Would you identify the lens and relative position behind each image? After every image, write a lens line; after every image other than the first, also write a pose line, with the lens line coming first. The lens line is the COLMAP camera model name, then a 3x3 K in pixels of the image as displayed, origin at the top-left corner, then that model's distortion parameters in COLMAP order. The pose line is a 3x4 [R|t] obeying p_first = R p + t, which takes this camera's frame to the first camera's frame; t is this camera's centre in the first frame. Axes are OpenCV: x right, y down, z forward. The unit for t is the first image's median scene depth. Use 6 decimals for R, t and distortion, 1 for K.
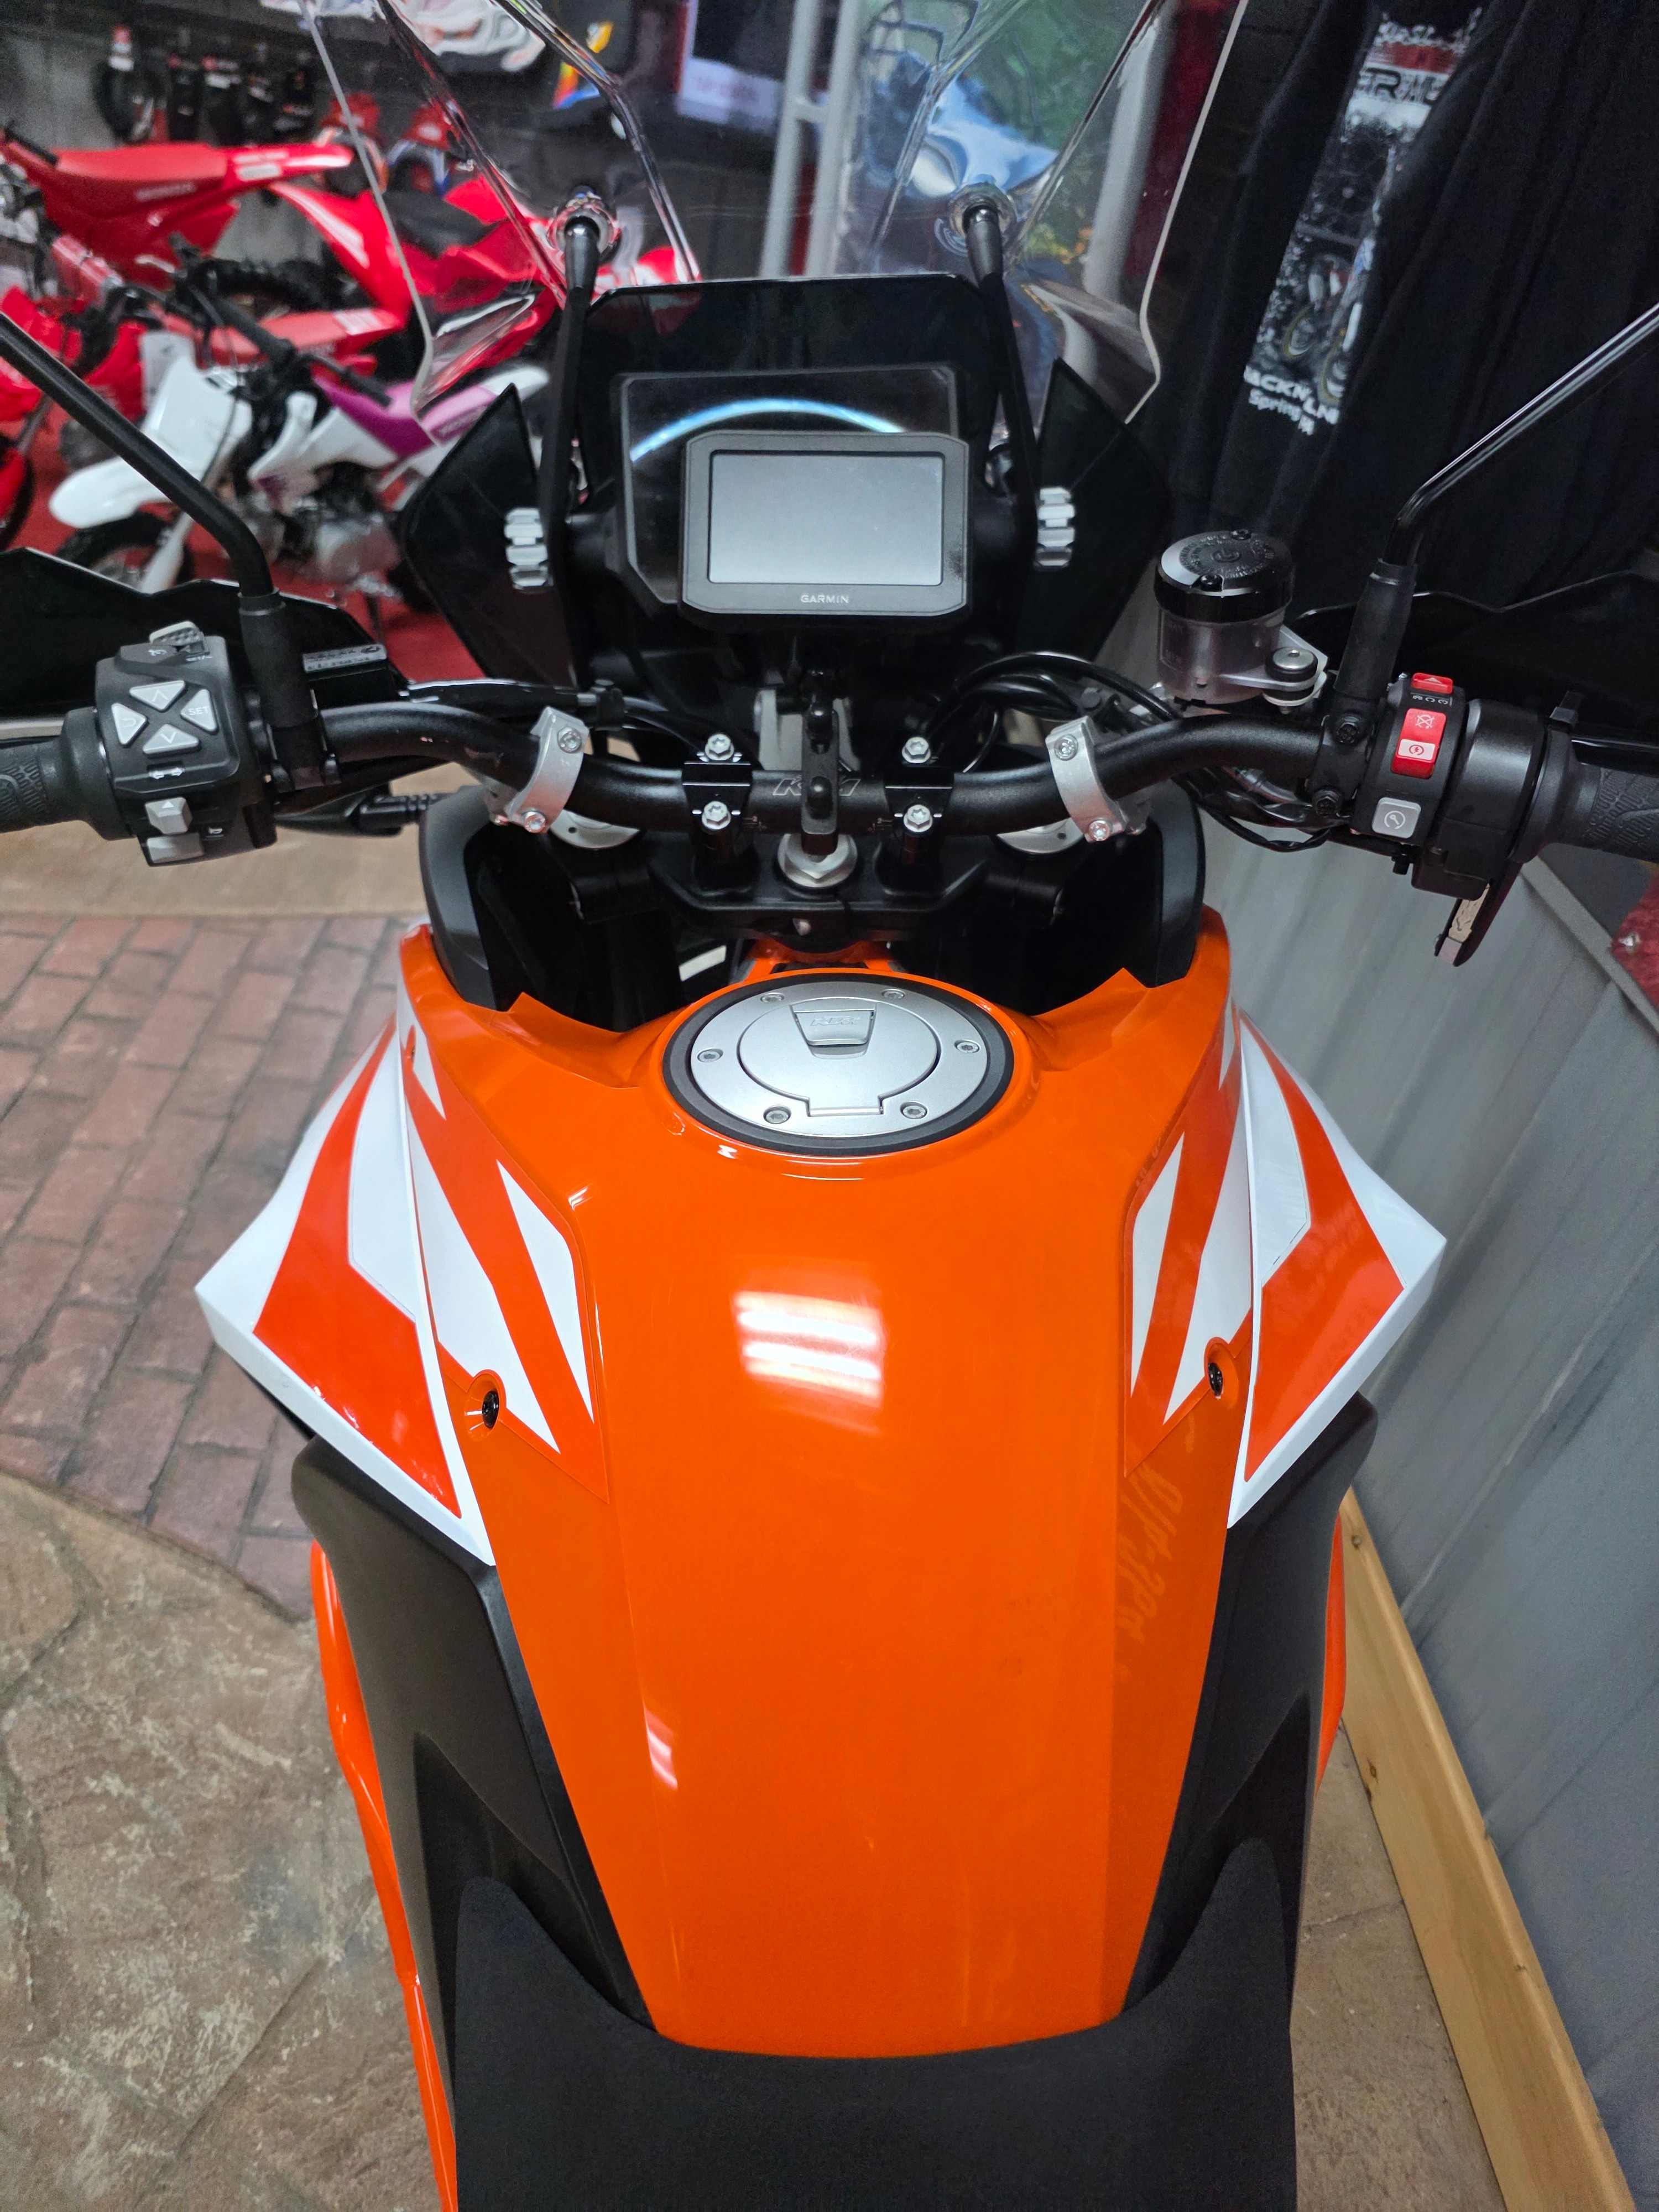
lens RADIAL K [[1510.1, 0, 824.7], [0, 1510.1, 1109.8], [0, 0, 1]] dist [0.024192, -0.027909]
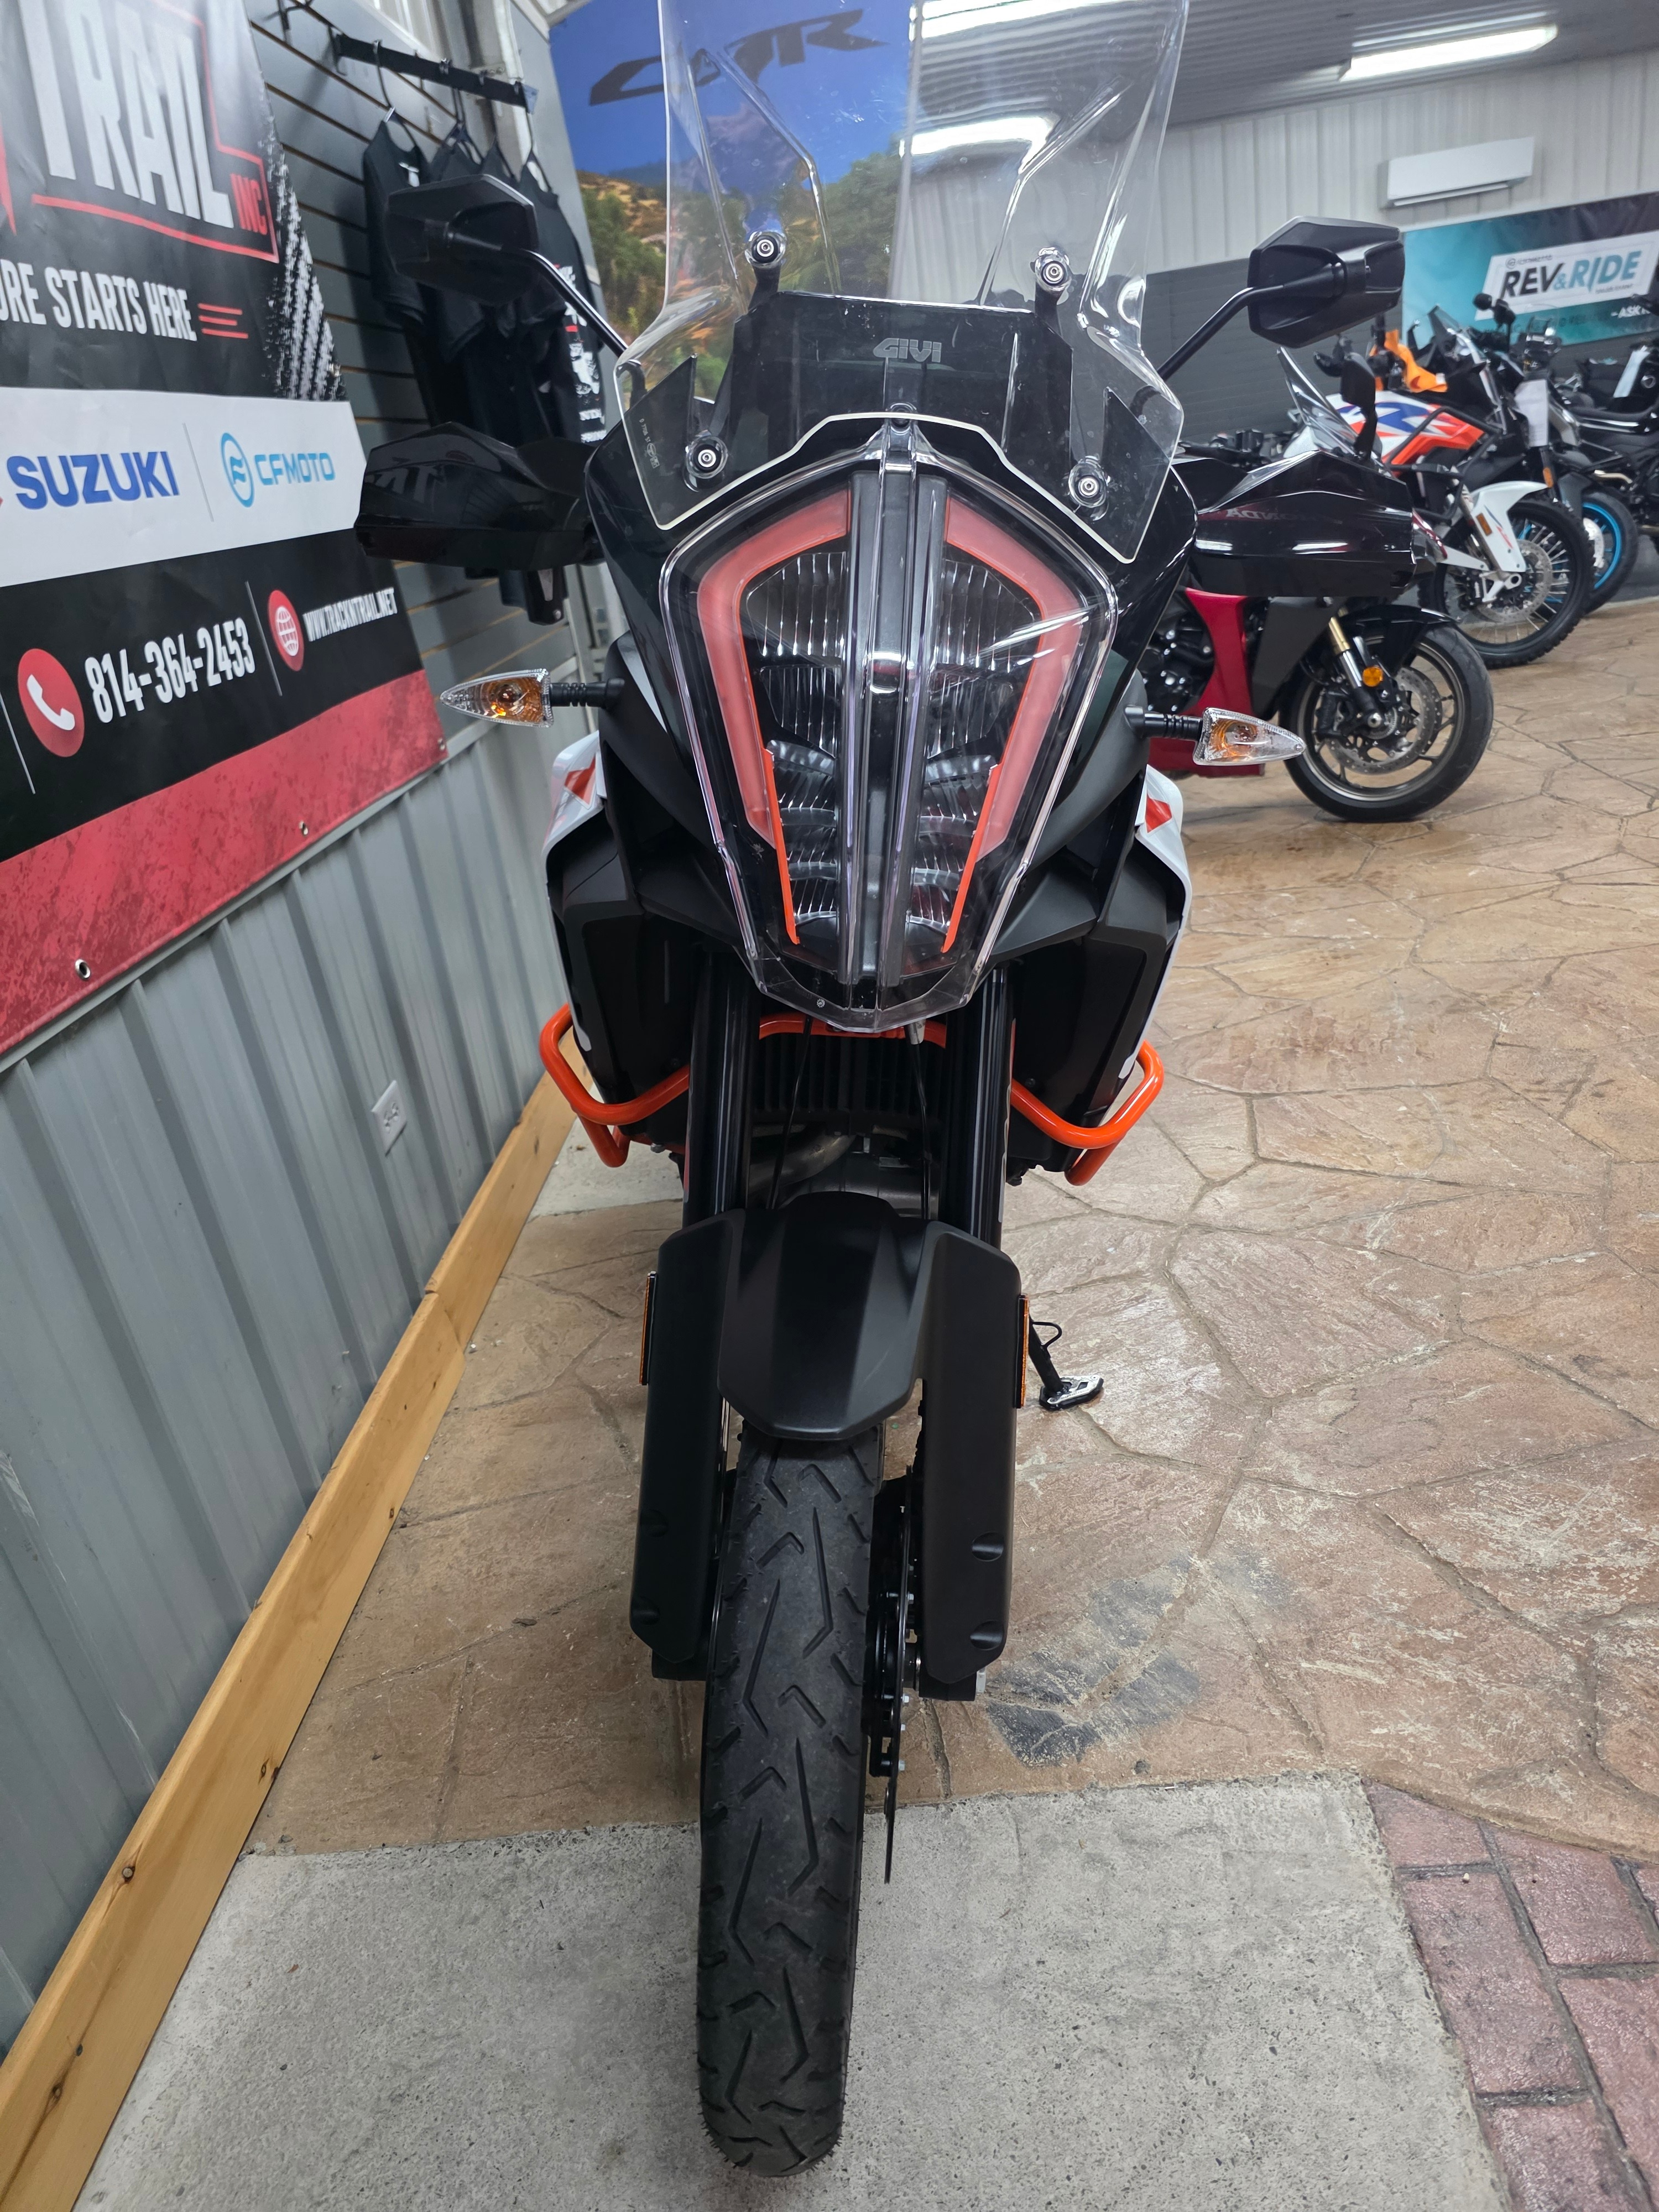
lens RADIAL K [[1485.3, 0, 840.9], [0, 1485.3, 1114.9], [0, 0, 1]] dist [0.027802, -0.028788]
pose [[-0.996943, -0.066123, 0.041626, -0.018787], [0.004475, 0.483558, 0.875301, -0.371373], [-0.078006, 0.872811, -0.481784, 0.621134]]
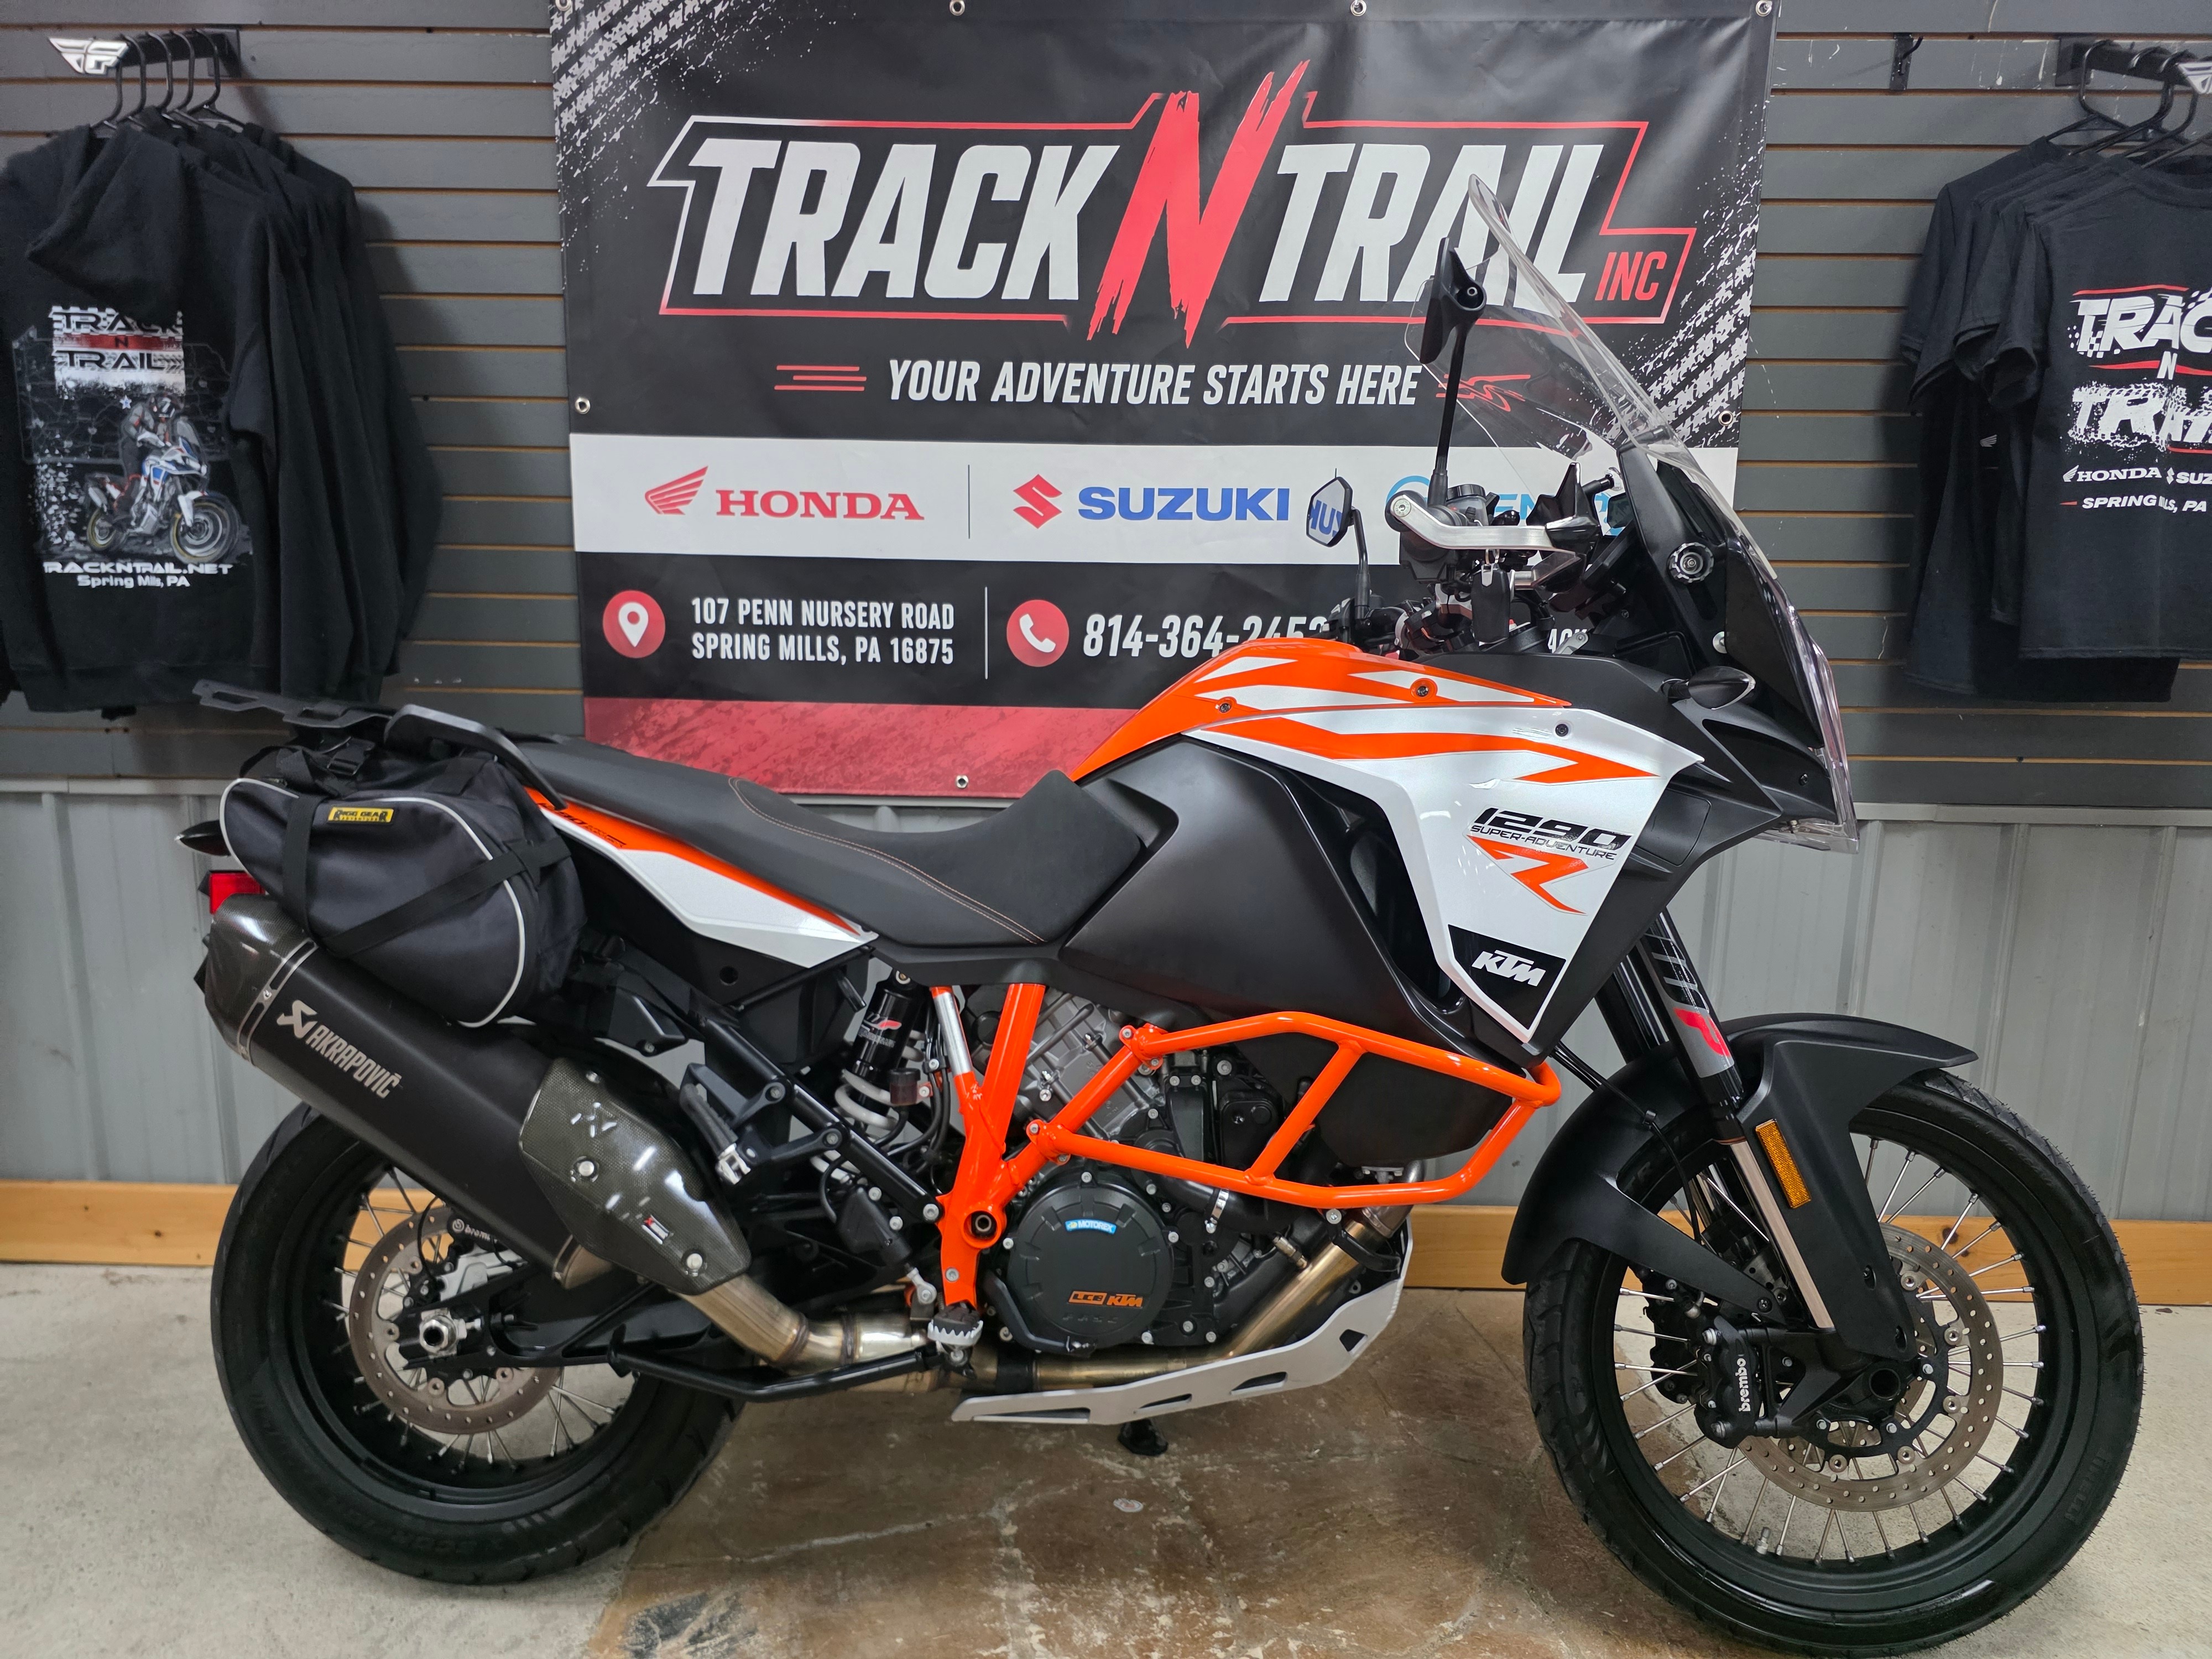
lens RADIAL K [[1466.0, 0, 1106.0], [0, 1466.0, 840.2], [0, 0, 1]] dist [0.068869, -0.073200]
pose [[0.054886, -0.352567, 0.934175, -0.531665], [0.587280, 0.768044, 0.255363, -0.073855], [-0.807521, 0.534606, 0.249211, 0.075982]]
